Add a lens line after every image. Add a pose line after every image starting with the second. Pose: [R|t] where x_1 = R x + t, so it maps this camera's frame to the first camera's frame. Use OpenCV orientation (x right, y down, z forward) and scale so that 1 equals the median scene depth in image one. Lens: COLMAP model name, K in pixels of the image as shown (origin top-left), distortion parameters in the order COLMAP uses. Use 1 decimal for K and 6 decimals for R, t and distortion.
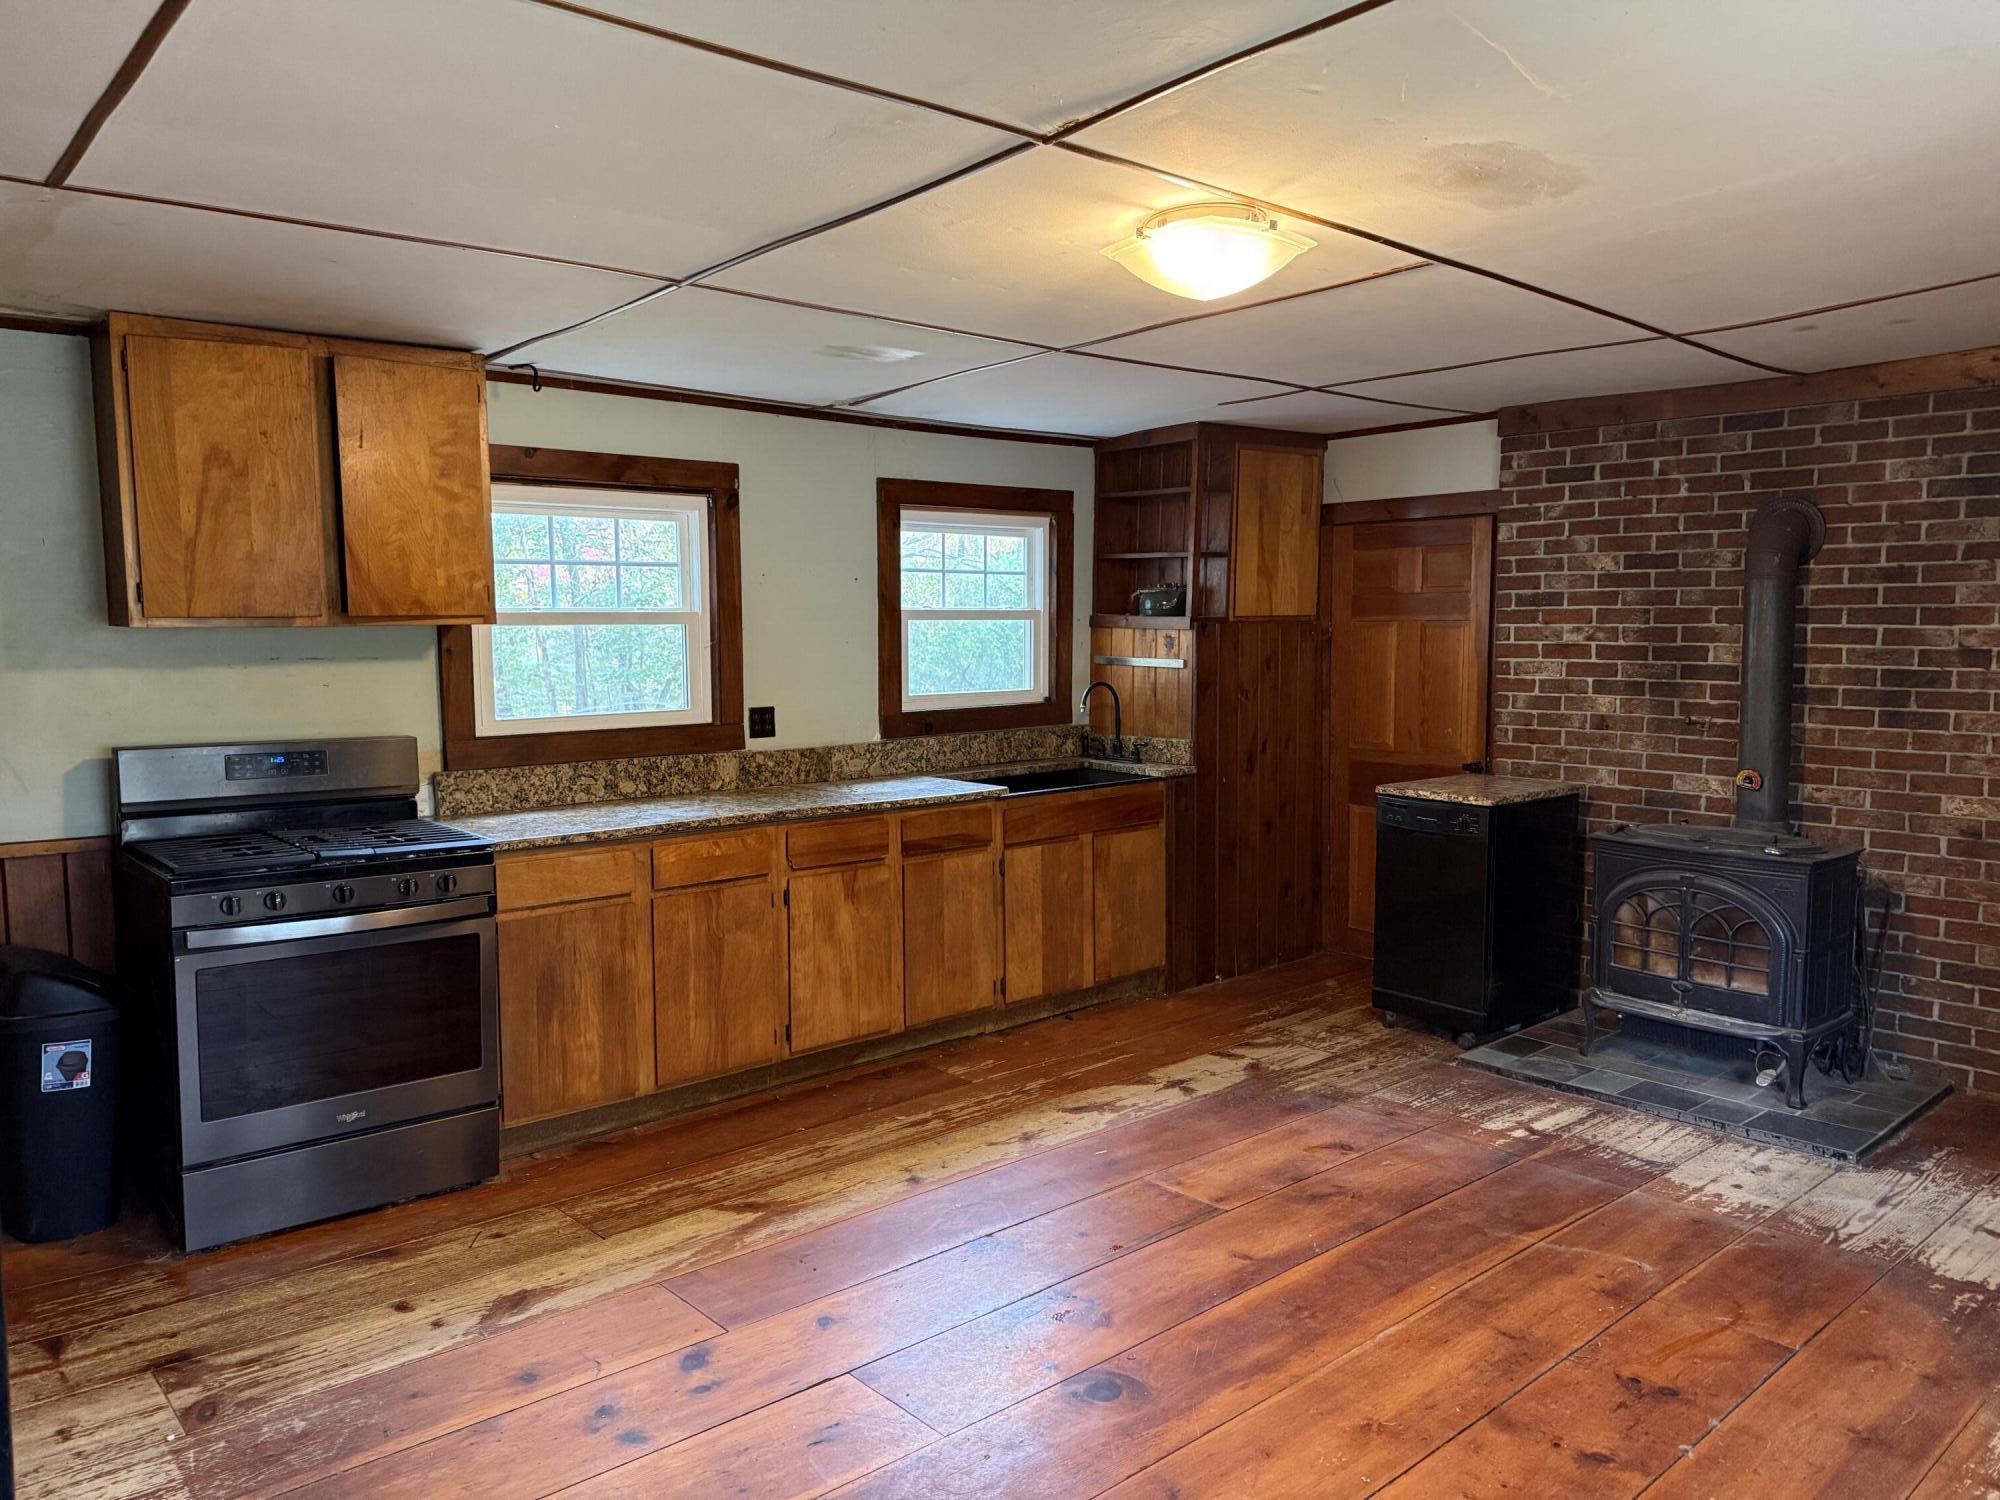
lens RADIAL K [[1399.9, 0, 993.8], [0, 1399.9, 757.4], [0, 0, 1]] dist [0.065786, -0.064361]
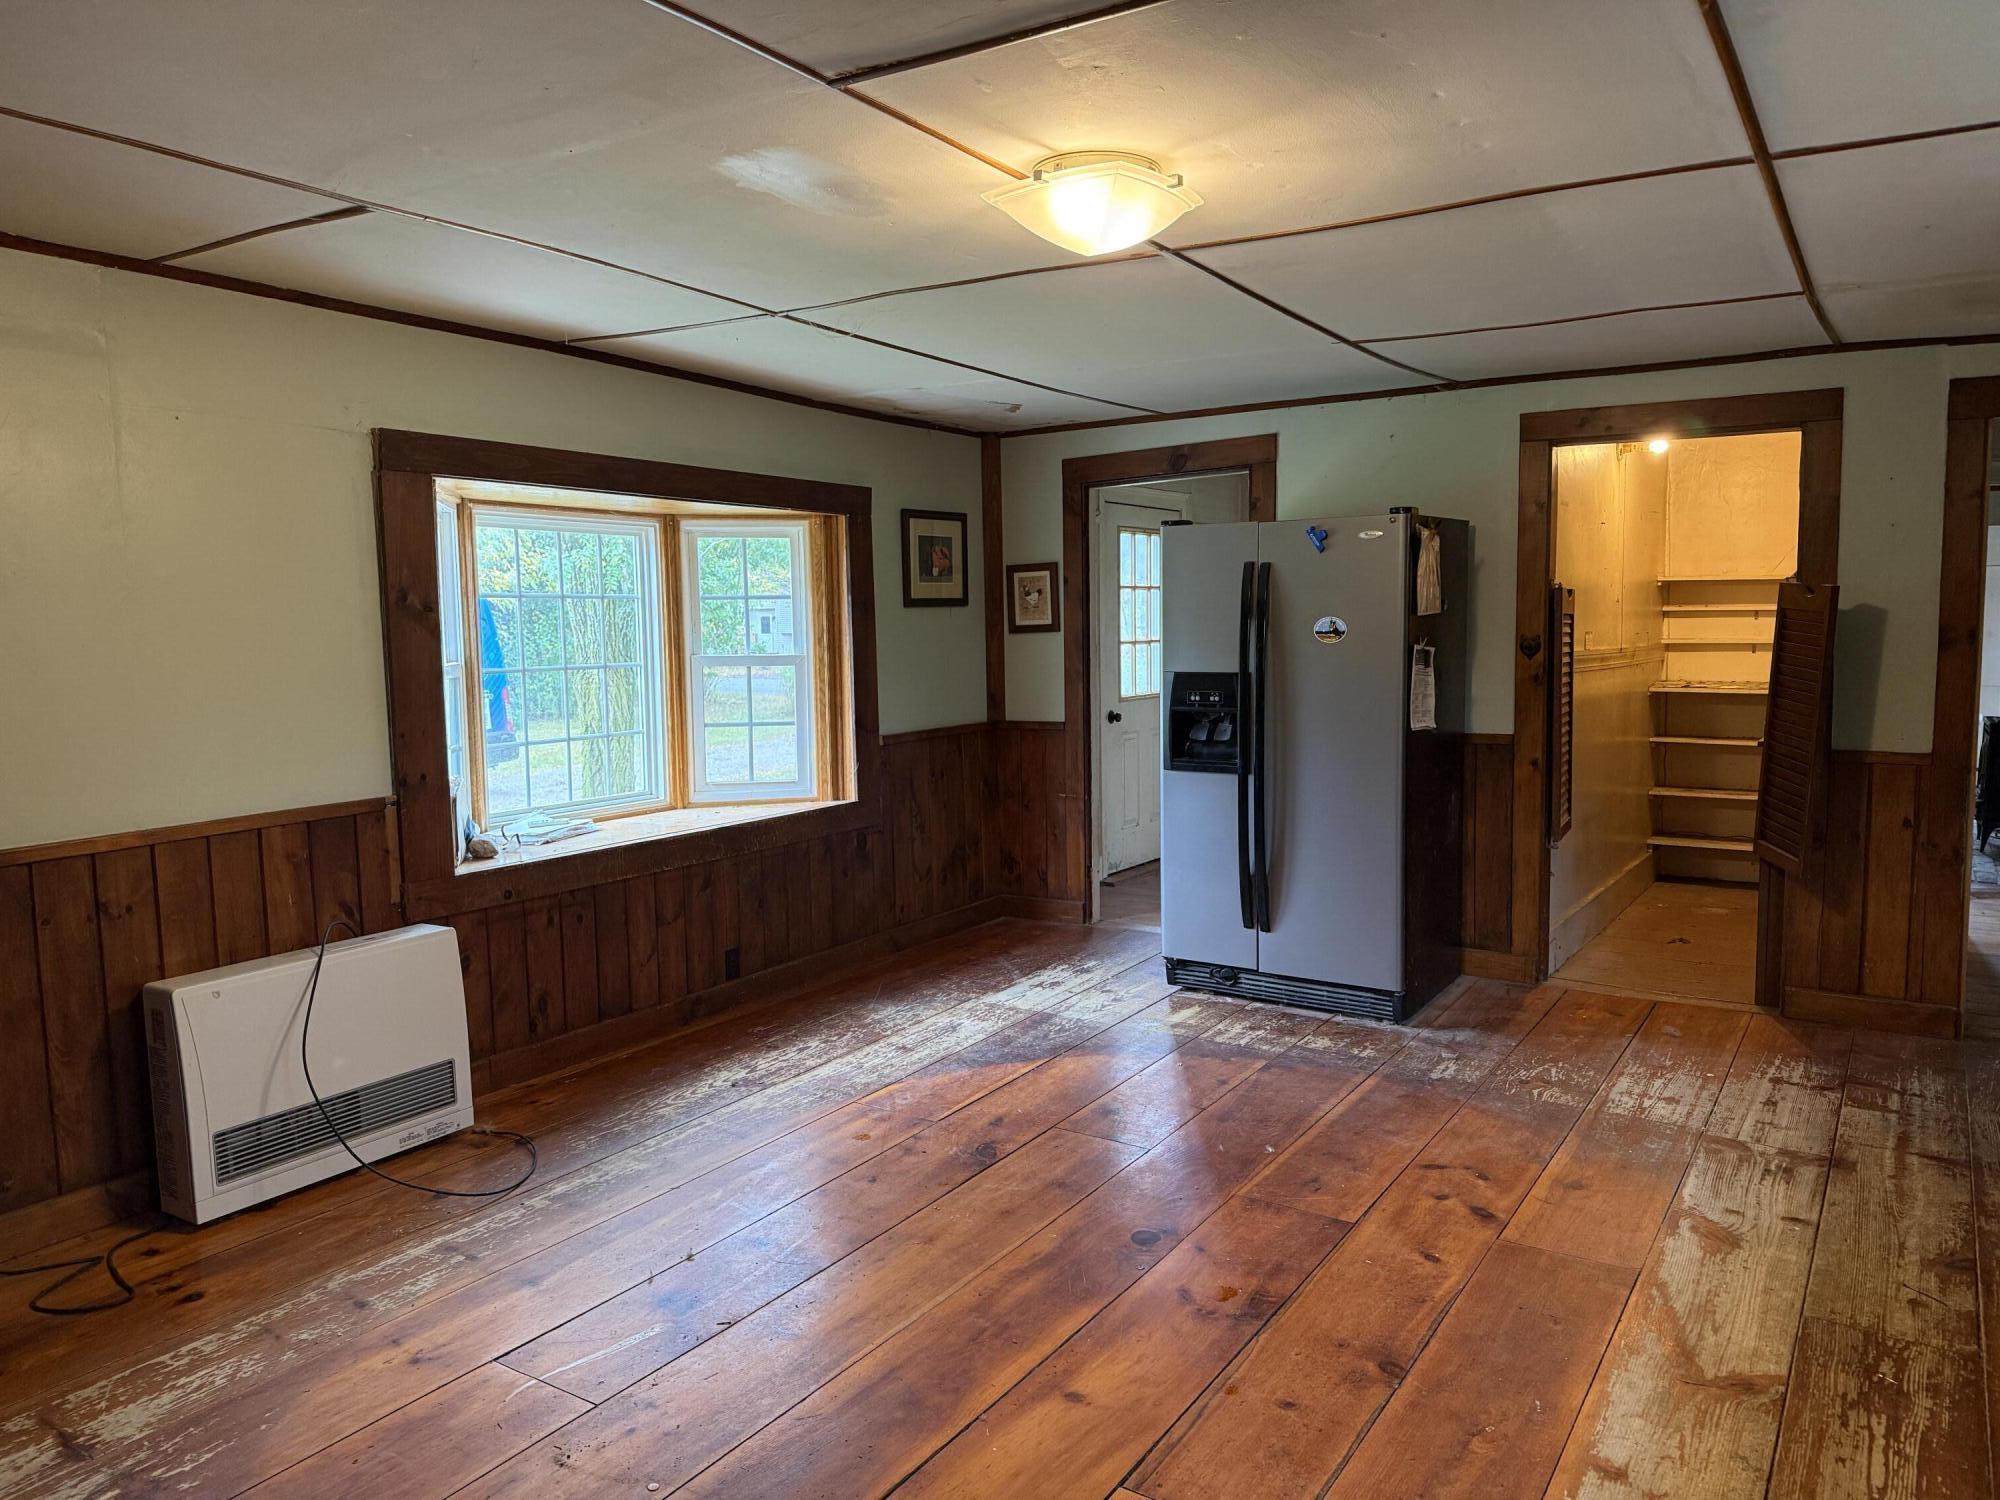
lens RADIAL K [[1399.9, 0, 1010.3], [0, 1399.9, 747.6], [0, 0, 1]] dist [0.065786, -0.064361]
pose [[-0.961491, 0.041358, -0.271708, 0.295563], [-0.007411, 0.984352, 0.176059, -0.103337], [0.274738, 0.171293, -0.946138, 1.210779]]
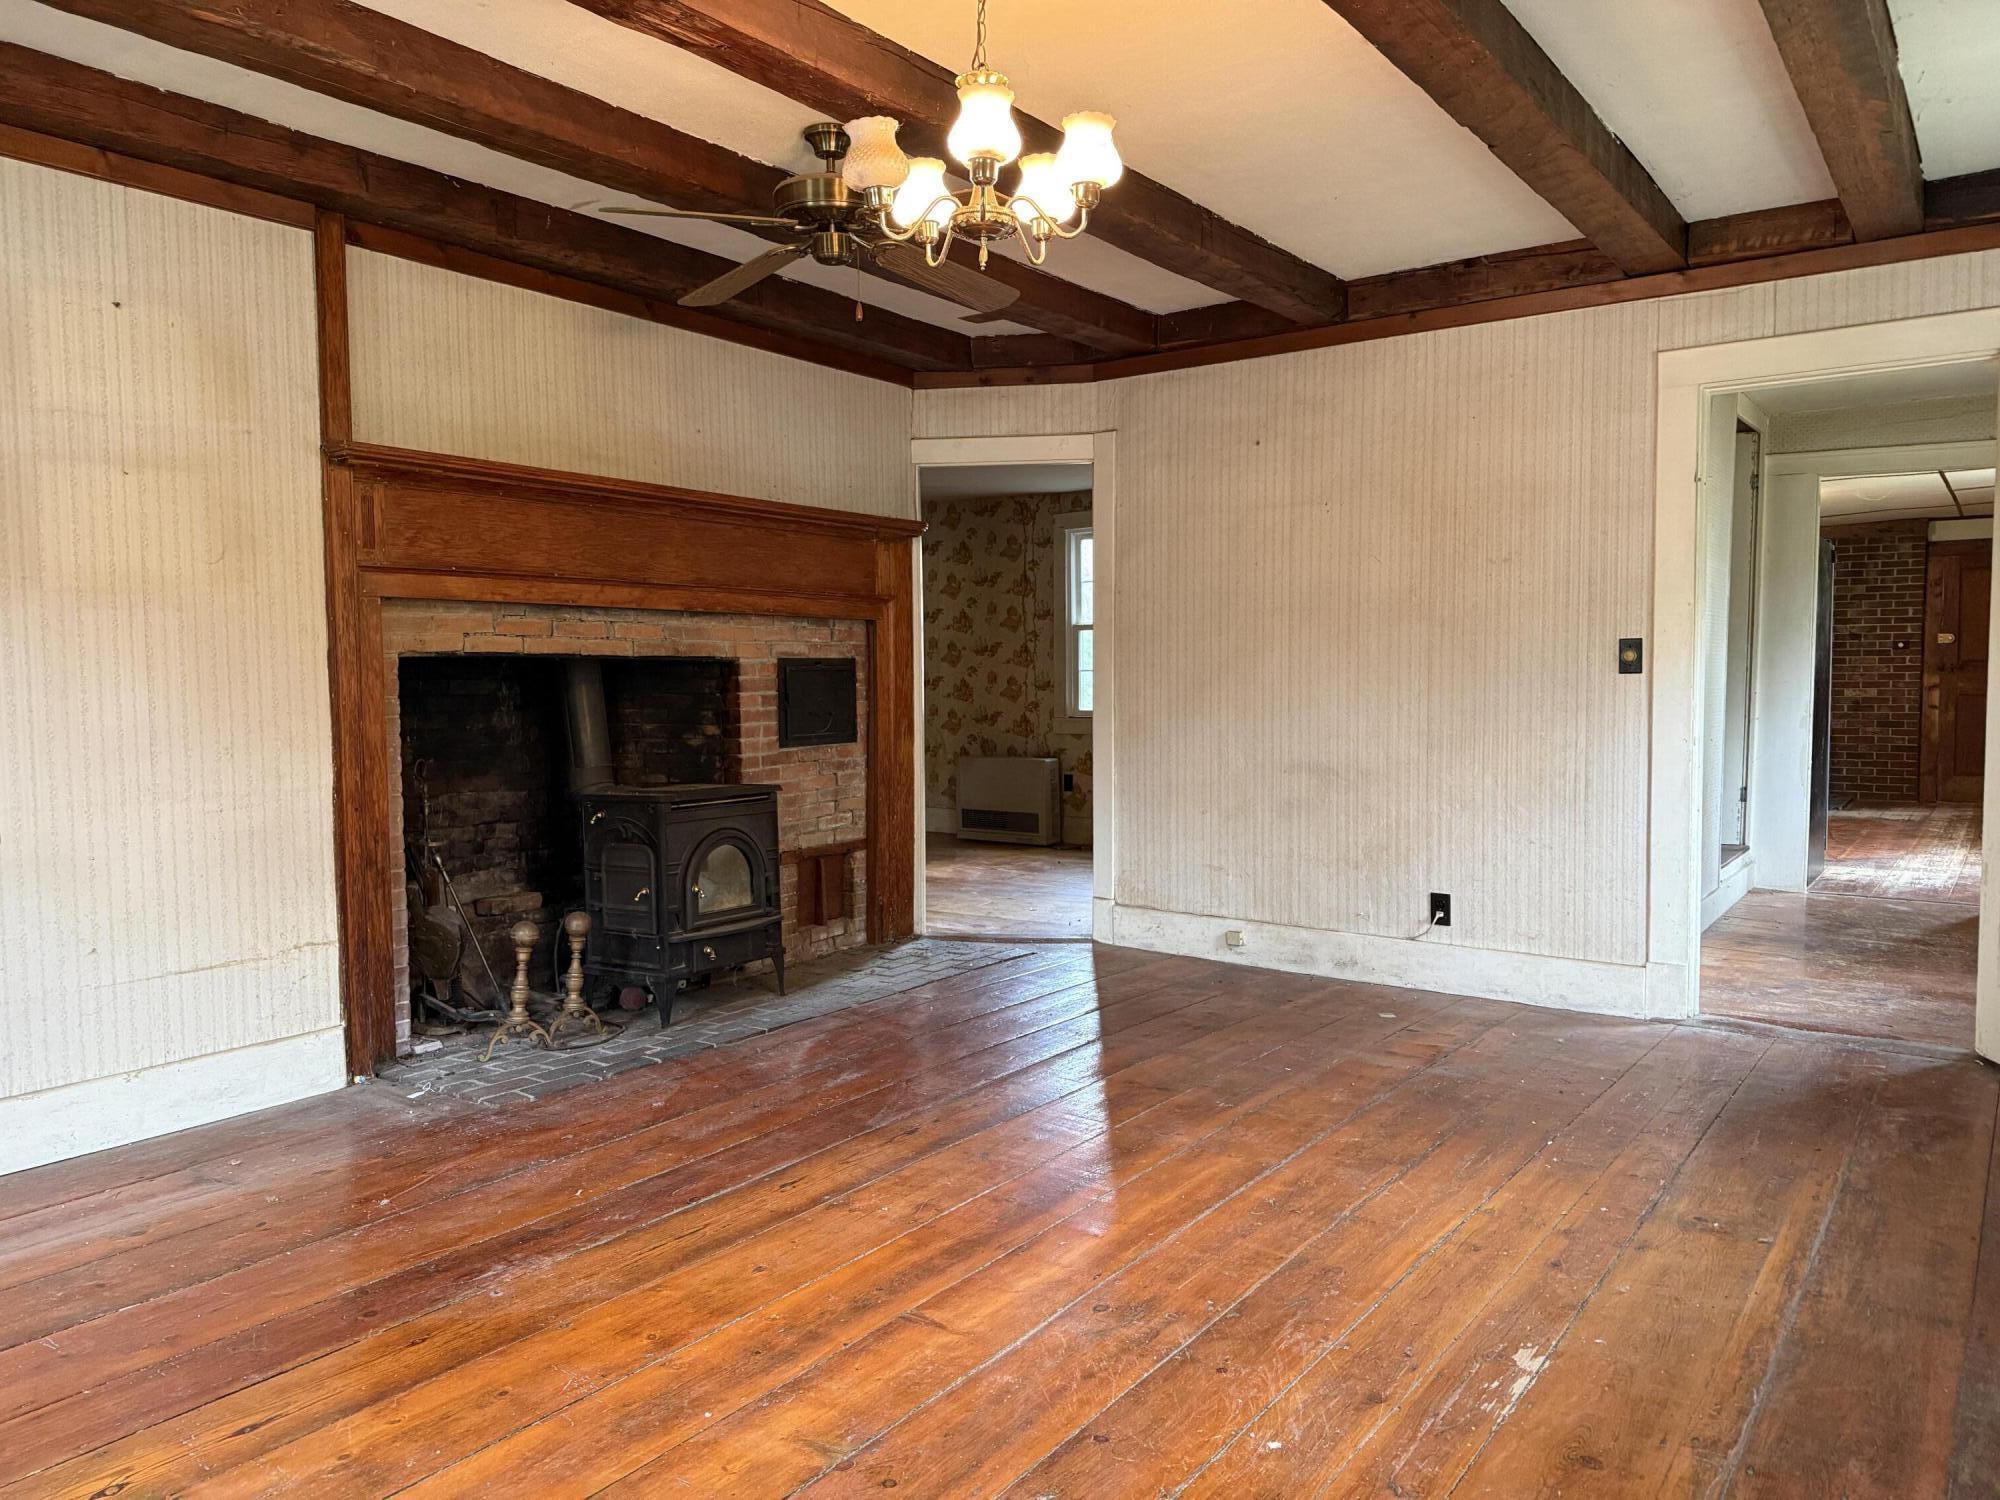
lens RADIAL K [[1399.9, 0, 1050.4], [0, 1399.9, 762.9], [0, 0, 1]] dist [0.065786, -0.064361]
pose [[0.969608, -0.022746, 0.243603, -1.370396], [0.029220, 0.999308, -0.022996, 0.175731], [-0.242912, 0.029415, 0.969602, -1.163070]]
